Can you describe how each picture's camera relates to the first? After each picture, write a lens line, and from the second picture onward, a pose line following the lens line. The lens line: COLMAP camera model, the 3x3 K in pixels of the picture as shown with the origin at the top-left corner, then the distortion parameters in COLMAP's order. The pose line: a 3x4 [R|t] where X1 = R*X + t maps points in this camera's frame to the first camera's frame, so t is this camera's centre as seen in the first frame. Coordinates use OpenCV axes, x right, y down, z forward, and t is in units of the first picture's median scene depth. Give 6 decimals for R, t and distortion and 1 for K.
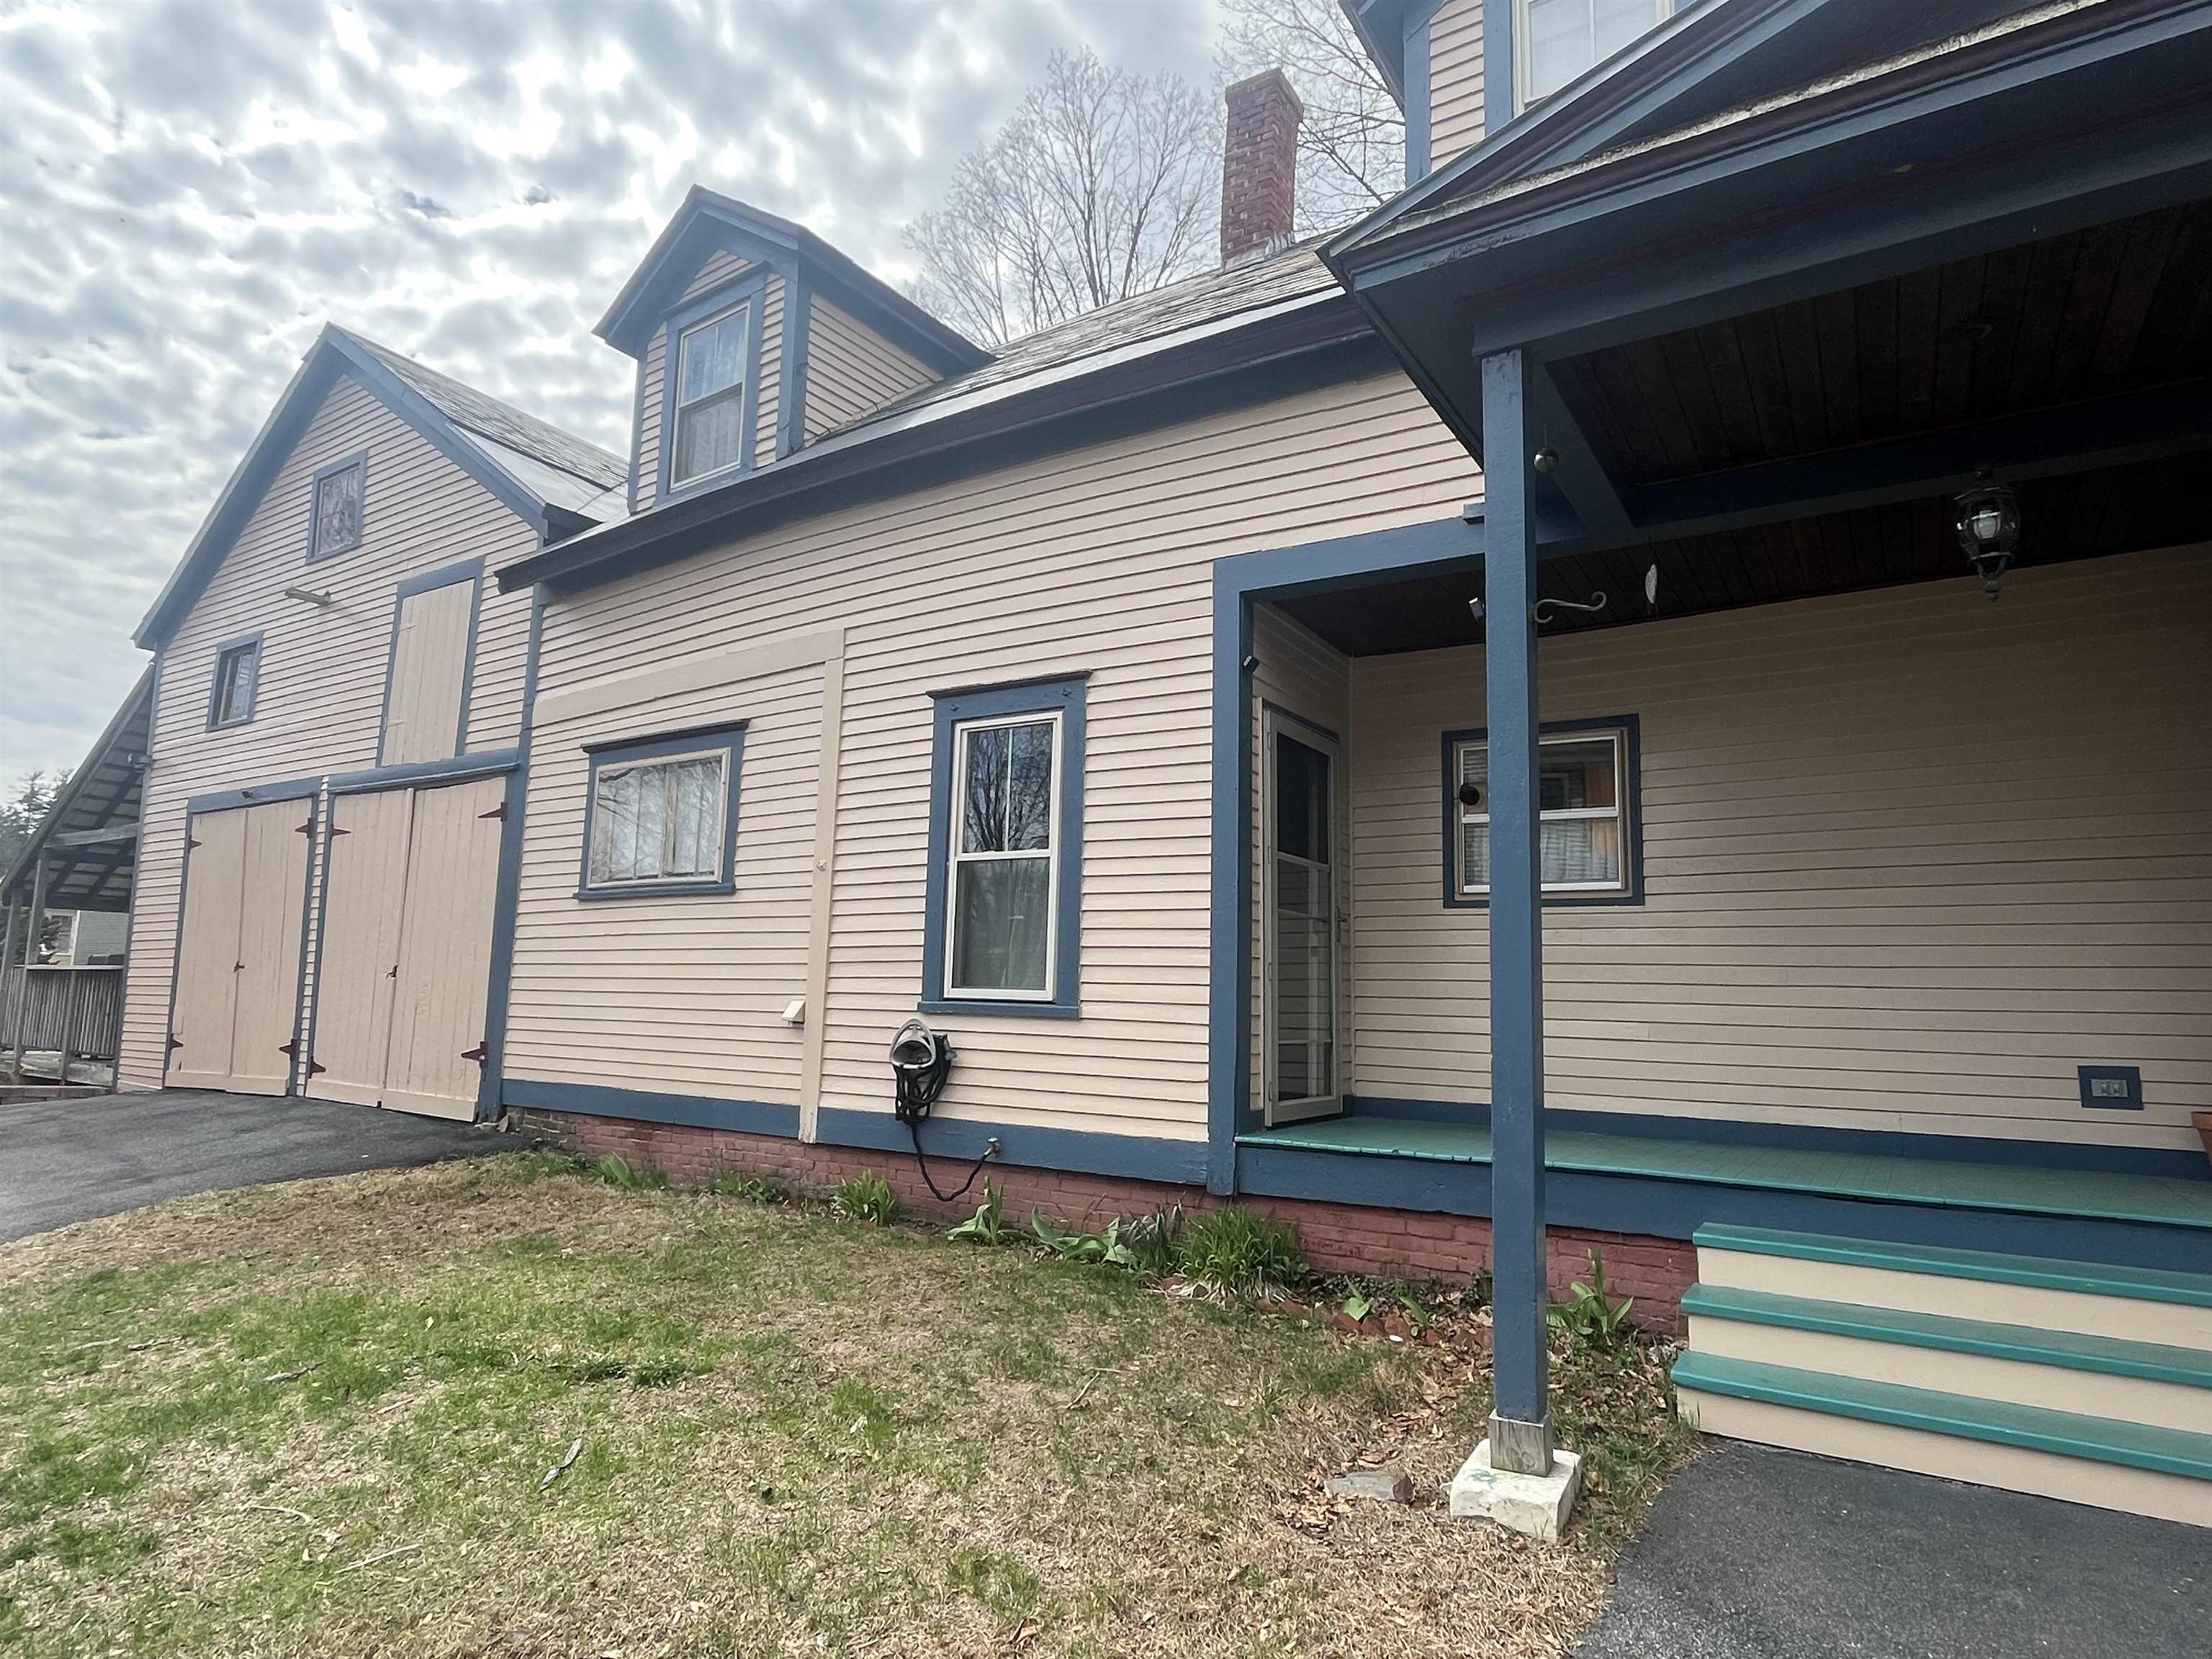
lens RADIAL K [[1242.0, 0, 1109.8], [0, 1242.0, 829.0], [0, 0, 1]] dist [-0.004459, 0.000778]
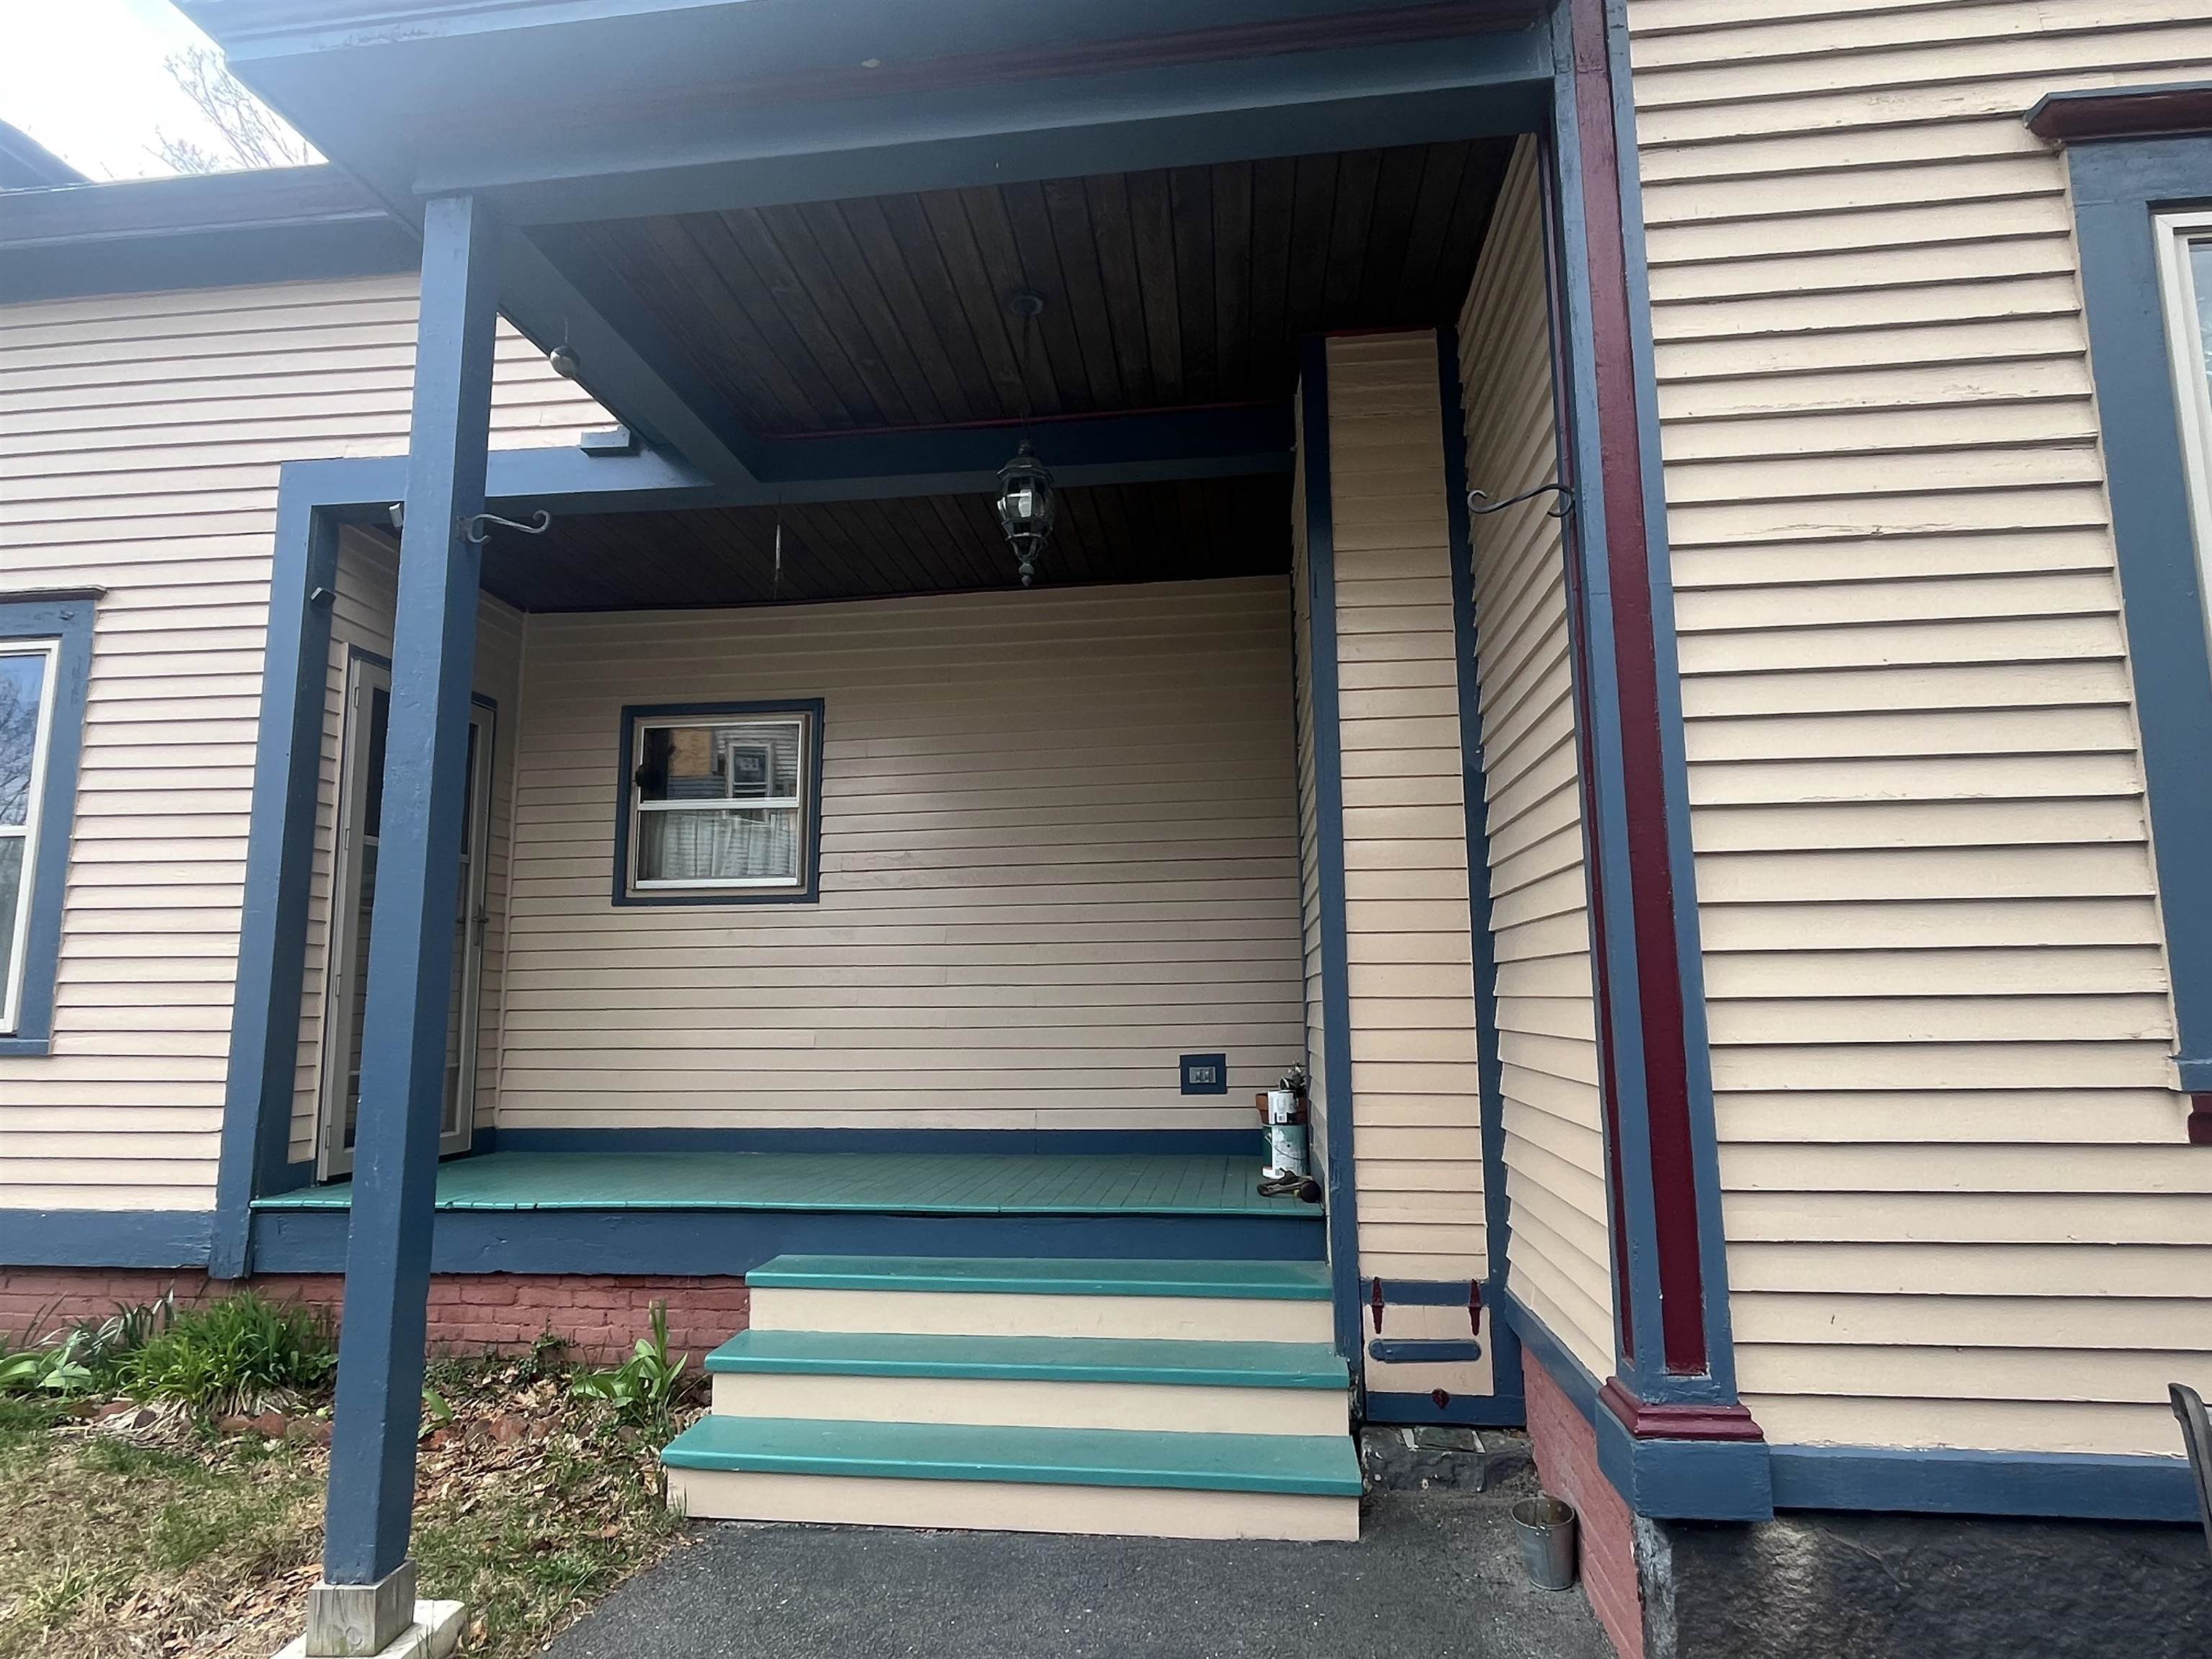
lens RADIAL K [[1242.0, 0, 1100.2], [0, 1242.0, 827.8], [0, 0, 1]] dist [-0.004459, 0.000778]
pose [[0.898755, 0.027441, 0.437591, 0.227420], [-0.027203, 0.999607, -0.006812, 0.005892], [-0.437605, -0.005781, 0.899148, 0.072685]]
